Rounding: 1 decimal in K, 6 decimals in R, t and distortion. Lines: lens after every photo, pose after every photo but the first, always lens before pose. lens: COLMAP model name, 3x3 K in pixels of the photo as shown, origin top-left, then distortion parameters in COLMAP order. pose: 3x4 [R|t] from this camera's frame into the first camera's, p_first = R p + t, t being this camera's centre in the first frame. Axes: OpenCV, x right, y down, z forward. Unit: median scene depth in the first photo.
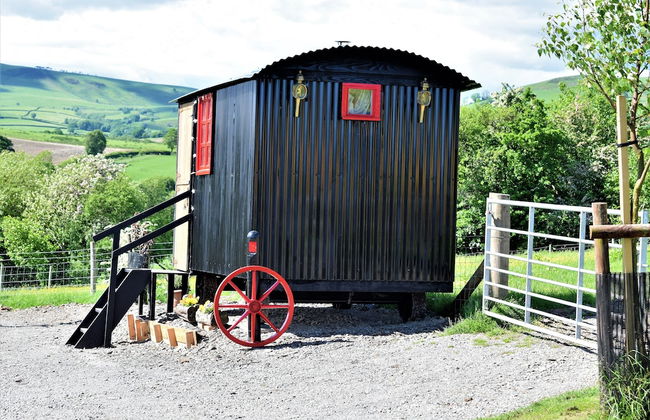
lens RADIAL K [[1539.8, 0, 325.0], [0, 1539.8, 210.0], [0, 0, 1]] dist [0.034411, 0.210627]
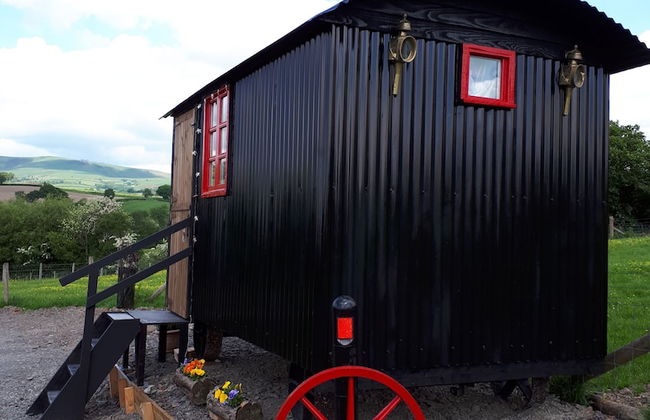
lens RADIAL K [[680.3, 0, 314.1], [0, 680.3, 209.6], [0, 0, 1]] dist [0.057733, -0.005487]
pose [[0.990392, 0.003518, 0.138240, -0.083572], [-0.000456, 0.999754, -0.022174, -0.010175], [-0.138284, 0.021898, 0.990150, 0.728601]]
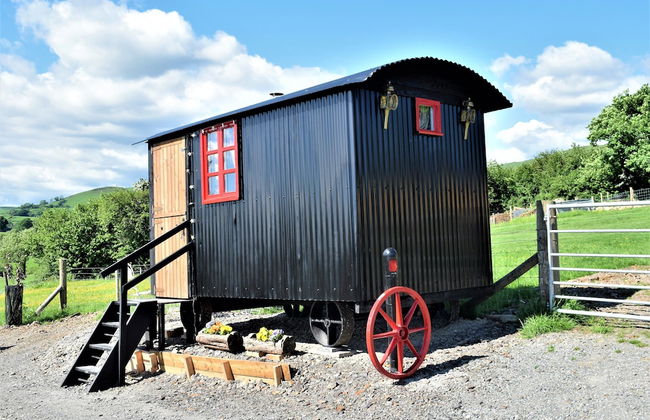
lens RADIAL K [[684.3, 0, 325.0], [0, 684.3, 210.0], [0, 0, 1]] dist [0.001004, -0.005567]
pose [[0.892355, -0.042207, 0.449357, -0.241996], [0.064970, 0.997261, -0.035352, 0.002902], [-0.446634, 0.060741, 0.892652, 0.621767]]
